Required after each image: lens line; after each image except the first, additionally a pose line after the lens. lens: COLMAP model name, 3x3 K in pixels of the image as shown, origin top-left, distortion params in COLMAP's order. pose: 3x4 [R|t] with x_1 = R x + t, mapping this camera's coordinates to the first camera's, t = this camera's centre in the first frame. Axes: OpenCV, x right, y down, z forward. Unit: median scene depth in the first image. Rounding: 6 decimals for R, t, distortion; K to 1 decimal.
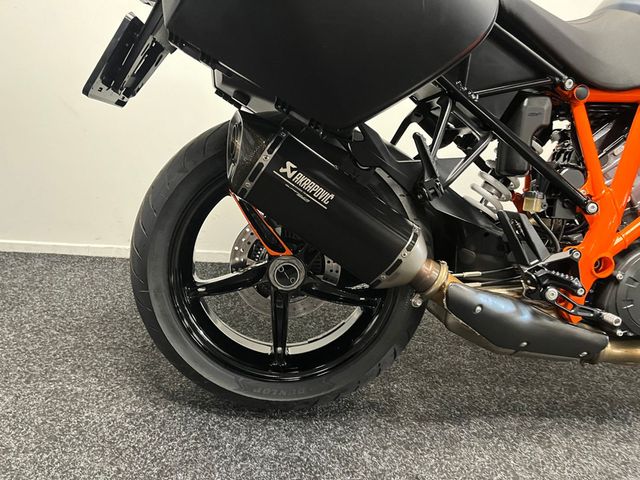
lens RADIAL K [[450.6, 0, 320.5], [0, 450.6, 243.4], [0, 0, 1]] dist [0.000947, -0.001754]
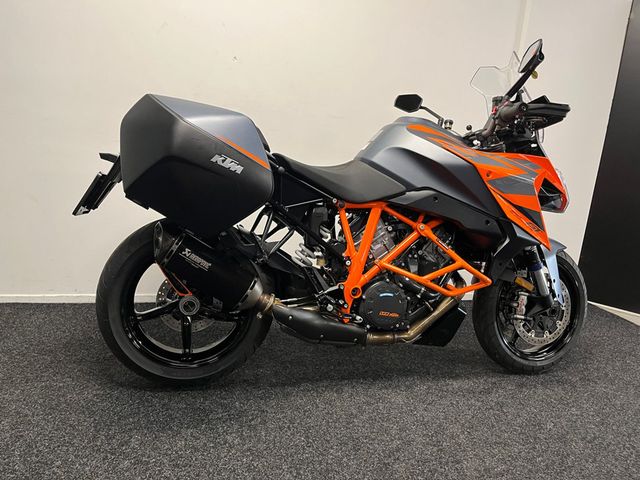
lens RADIAL K [[450.6, 0, 320.5], [0, 450.6, 243.4], [0, 0, 1]] dist [0.000947, -0.001754]
pose [[0.985319, -0.034263, 0.167250, 0.146620], [0.046853, 0.996310, -0.071916, -0.026332], [-0.164168, 0.078696, 0.983288, -0.865891]]
